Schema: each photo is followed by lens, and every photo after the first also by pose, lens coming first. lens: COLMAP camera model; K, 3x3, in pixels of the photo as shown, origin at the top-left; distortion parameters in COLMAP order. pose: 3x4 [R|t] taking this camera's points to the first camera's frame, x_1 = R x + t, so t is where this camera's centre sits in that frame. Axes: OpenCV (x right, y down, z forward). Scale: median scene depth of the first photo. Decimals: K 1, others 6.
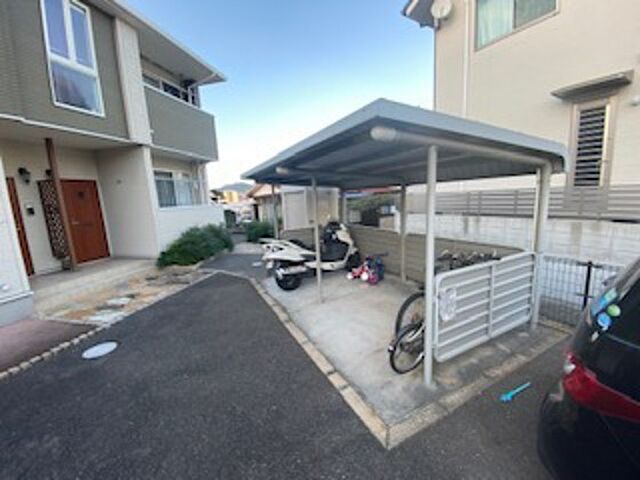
lens RADIAL K [[256.8, 0, 316.4], [0, 256.8, 240.7], [0, 0, 1]] dist [-0.001787, -0.011706]
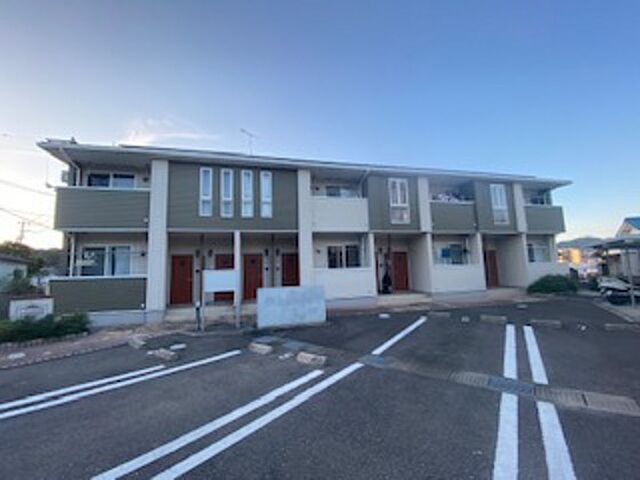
lens RADIAL K [[256.8, 0, 316.4], [0, 256.8, 240.7], [0, 0, 1]] dist [-0.001787, -0.011706]
pose [[0.450562, -0.065359, -0.890349, 0.328454], [-0.144885, 0.978742, -0.145167, 0.186403], [0.880910, 0.194405, 0.431514, -1.068456]]
